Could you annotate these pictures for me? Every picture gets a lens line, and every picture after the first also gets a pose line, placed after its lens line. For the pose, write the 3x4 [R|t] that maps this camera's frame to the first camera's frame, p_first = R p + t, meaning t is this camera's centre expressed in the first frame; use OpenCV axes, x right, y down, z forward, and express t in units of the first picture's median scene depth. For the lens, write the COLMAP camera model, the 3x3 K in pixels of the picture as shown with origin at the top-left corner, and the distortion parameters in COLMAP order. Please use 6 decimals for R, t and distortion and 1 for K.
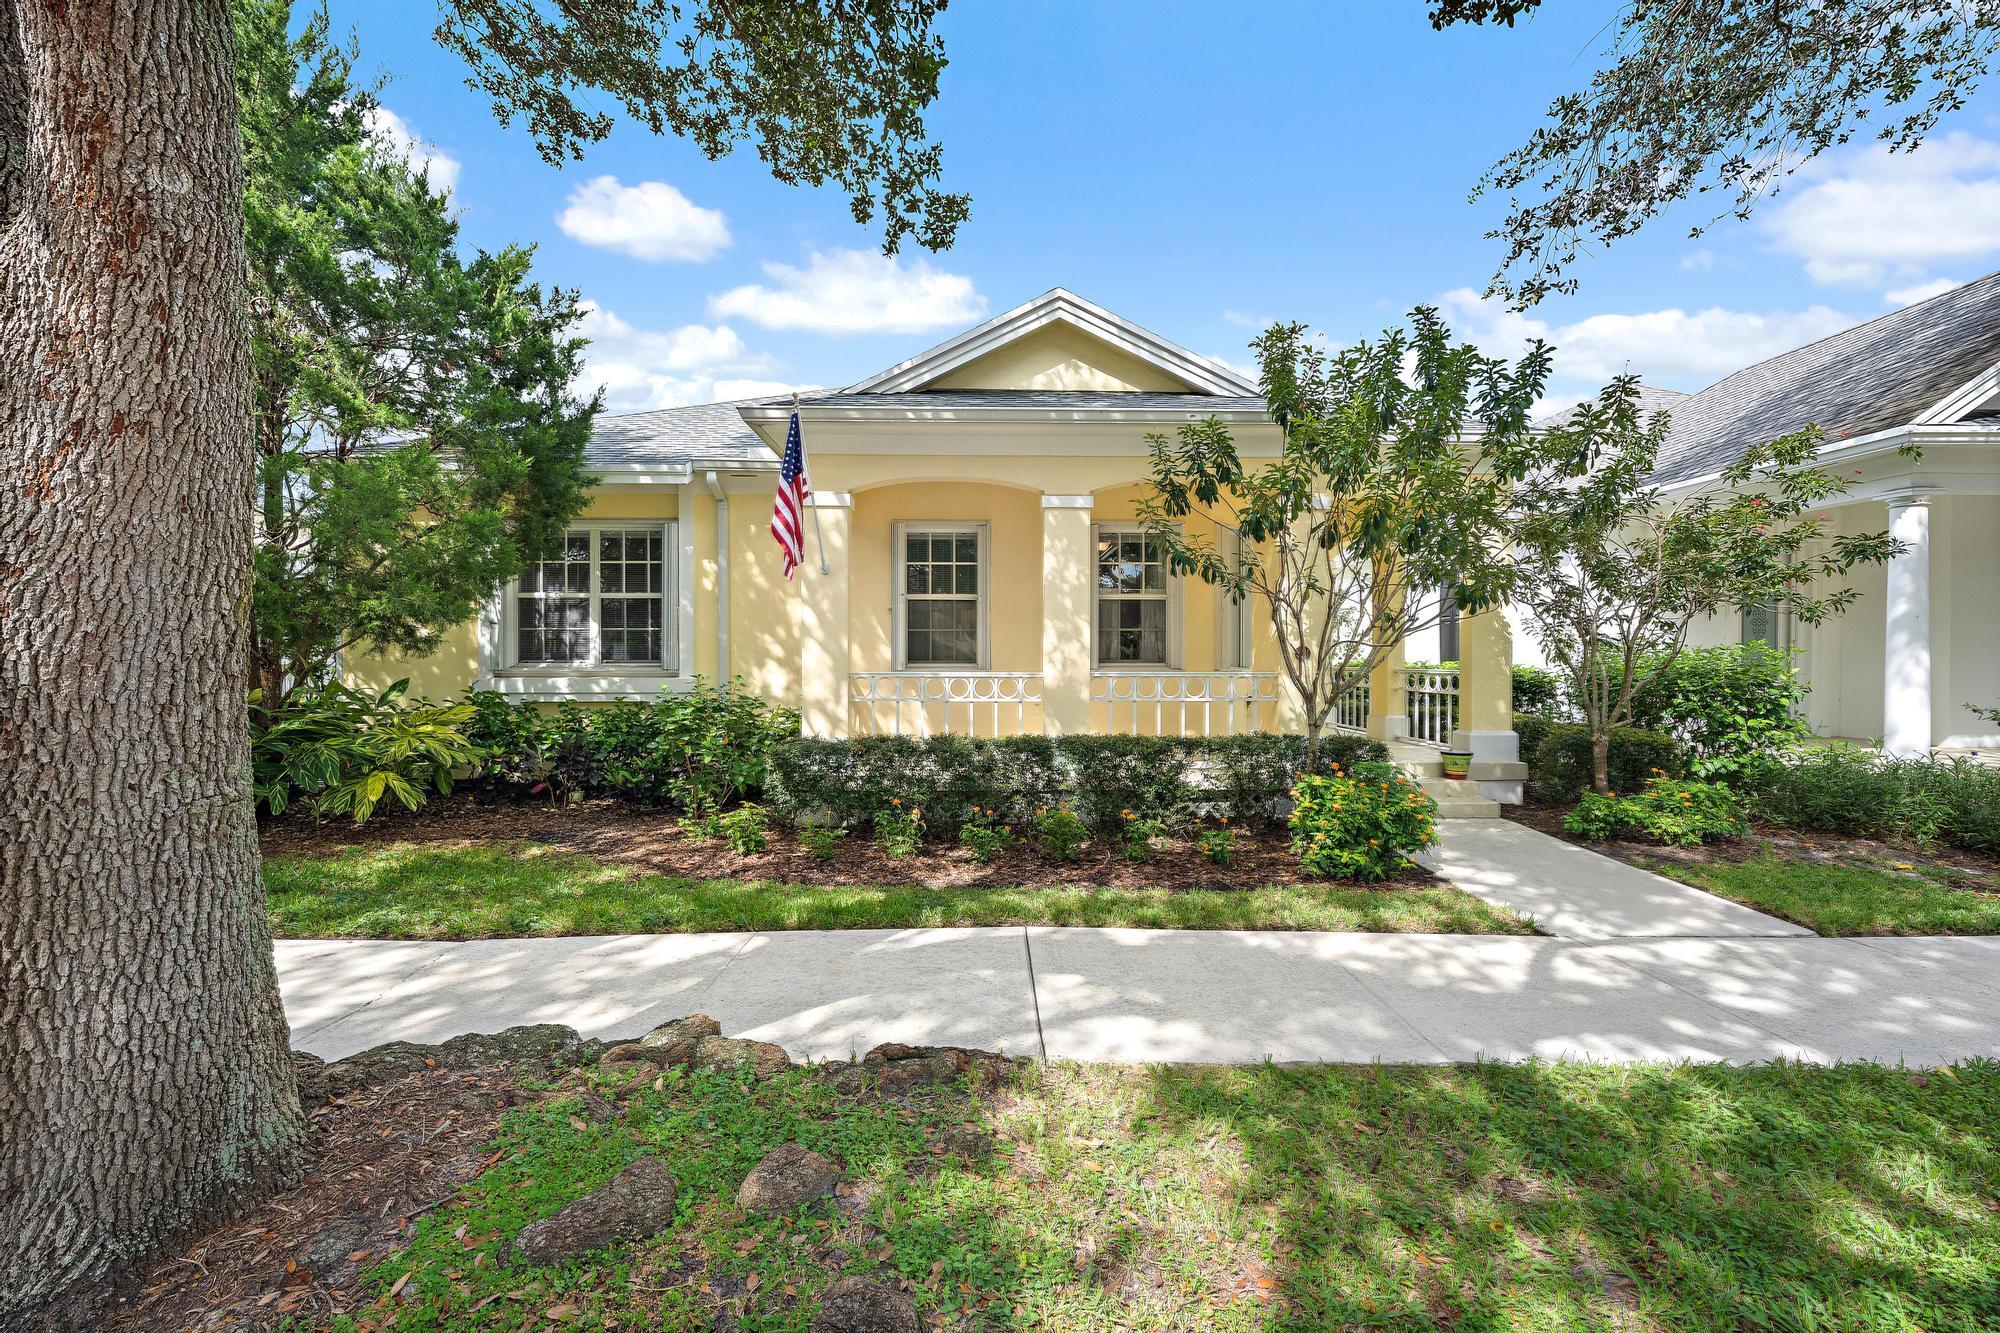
lens RADIAL K [[787.3, 0, 1003.7], [0, 787.3, 652.0], [0, 0, 1]] dist [0.000545, -0.000181]
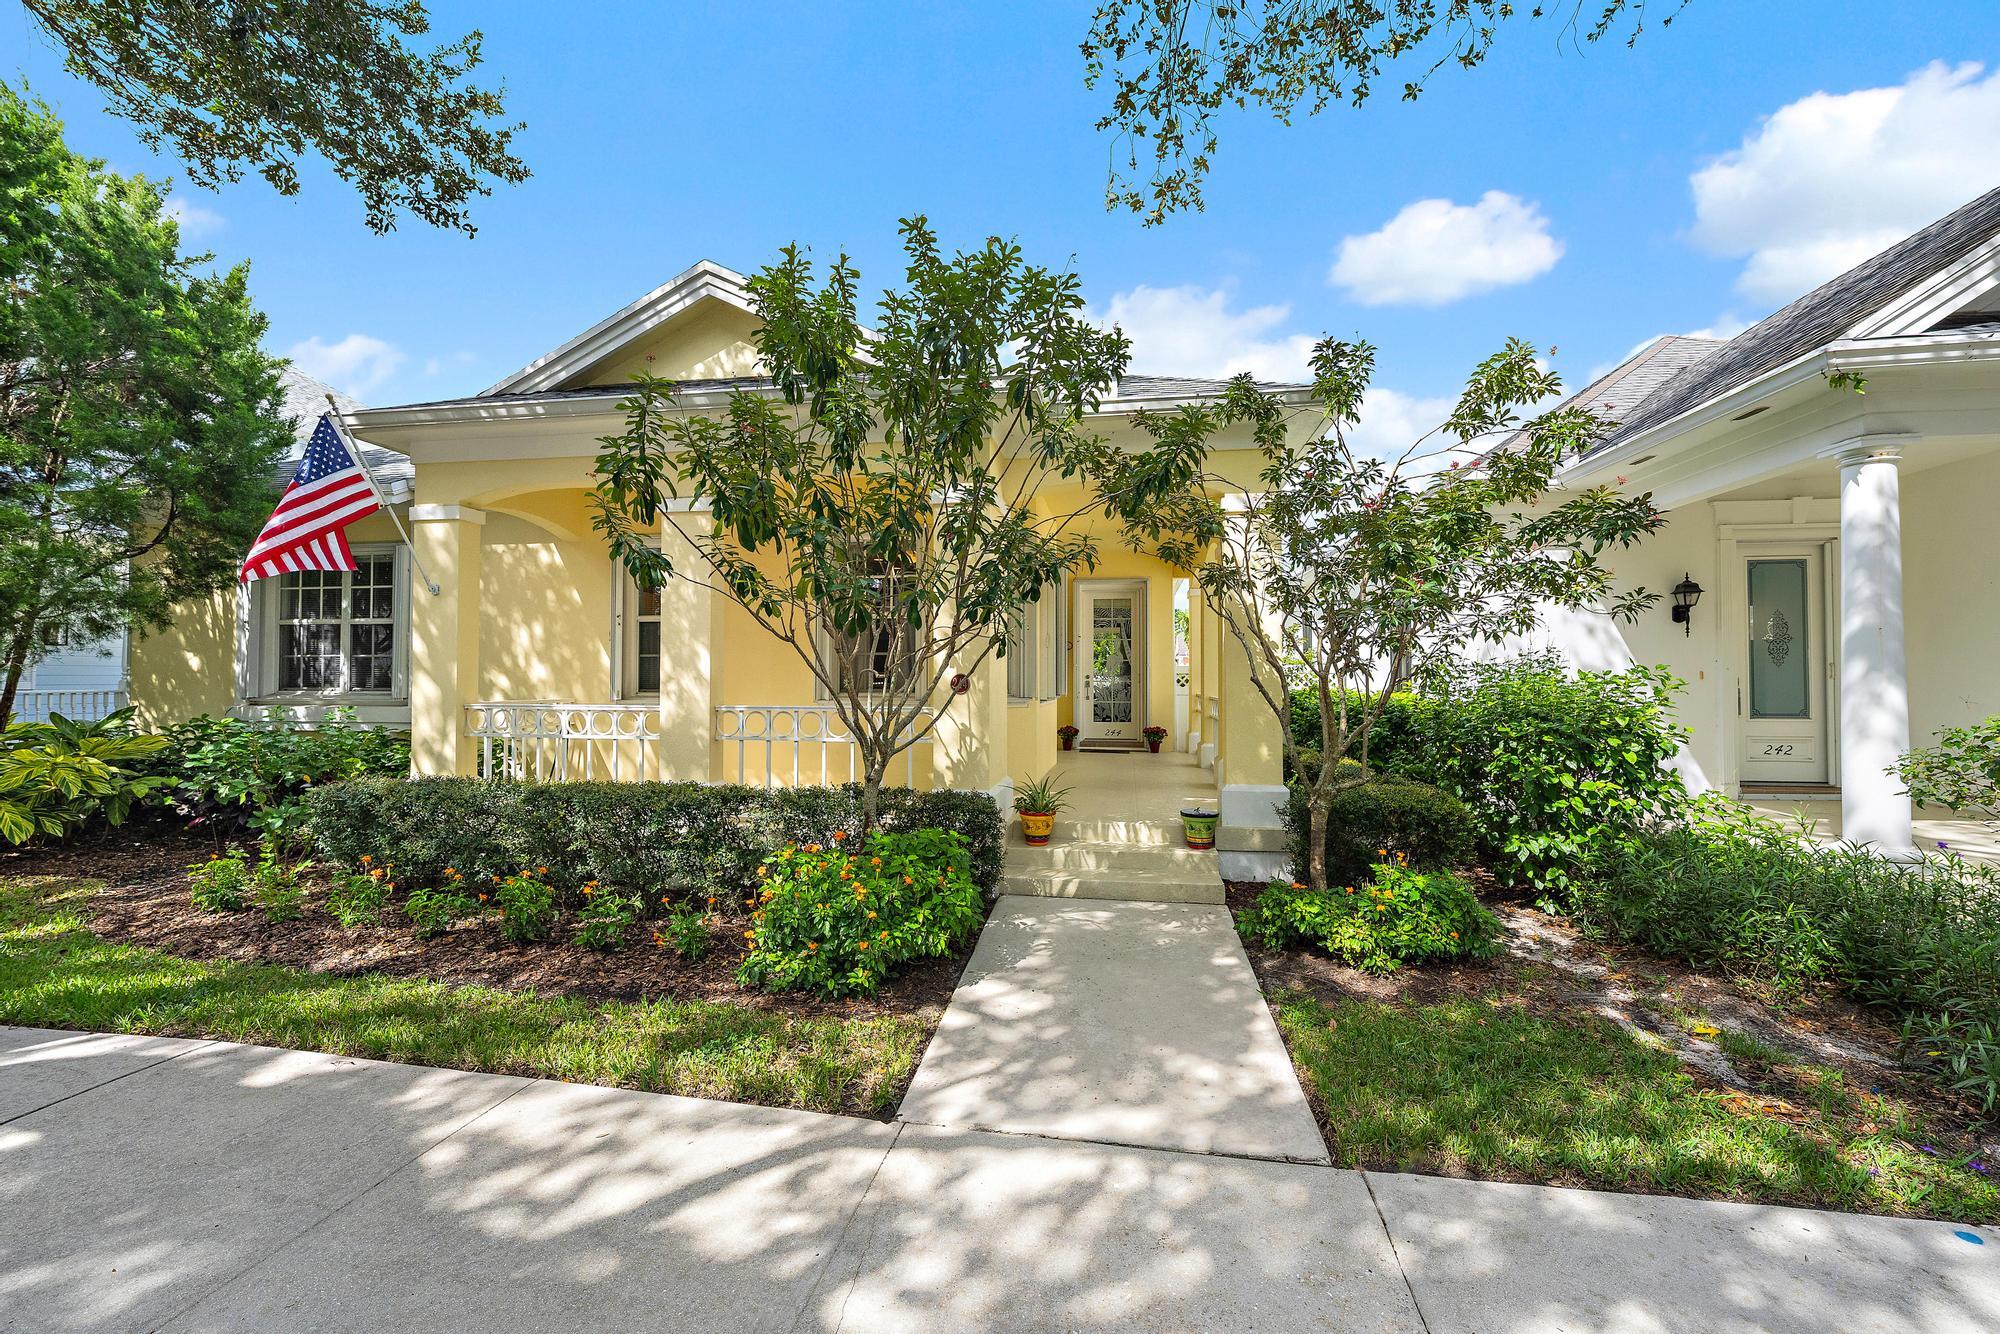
lens RADIAL K [[787.3, 0, 1003.7], [0, 787.3, 652.5], [0, 0, 1]] dist [0.000545, -0.000181]
pose [[0.983799, -0.005109, -0.179200, 0.682432], [-0.000585, 0.999497, -0.031705, -0.005285], [0.179272, 0.031296, 0.983302, 0.270683]]
